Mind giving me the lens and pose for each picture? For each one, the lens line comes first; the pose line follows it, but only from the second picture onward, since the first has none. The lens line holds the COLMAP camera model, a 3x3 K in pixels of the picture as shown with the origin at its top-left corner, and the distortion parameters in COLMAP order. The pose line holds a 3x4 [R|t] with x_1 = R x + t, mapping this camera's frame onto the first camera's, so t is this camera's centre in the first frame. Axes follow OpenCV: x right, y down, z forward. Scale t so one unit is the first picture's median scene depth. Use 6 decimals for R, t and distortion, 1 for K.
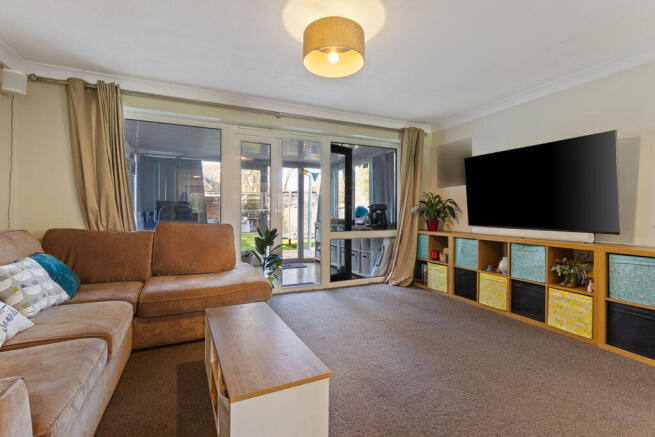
lens RADIAL K [[306.0, 0, 328.0], [0, 306.0, 214.4], [0, 0, 1]] dist [0.000966, 0.000569]
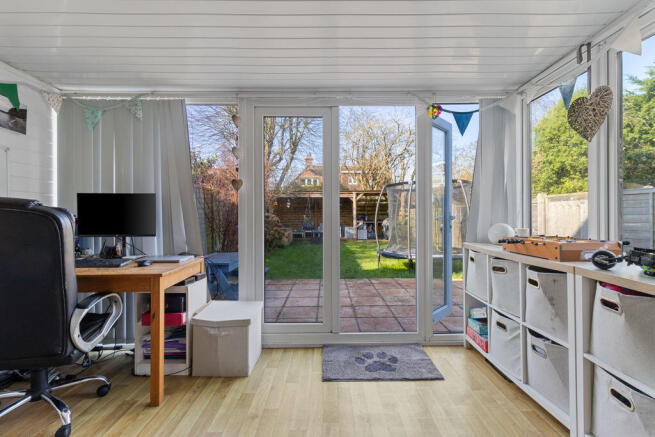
lens RADIAL K [[306.0, 0, 328.0], [0, 306.0, 214.4], [0, 0, 1]] dist [0.000966, 0.000569]
pose [[0.911602, -0.004688, -0.411048, -0.039720], [0.001614, 0.999968, -0.007825, -0.007300], [0.411071, 0.006470, 0.911580, 0.597177]]
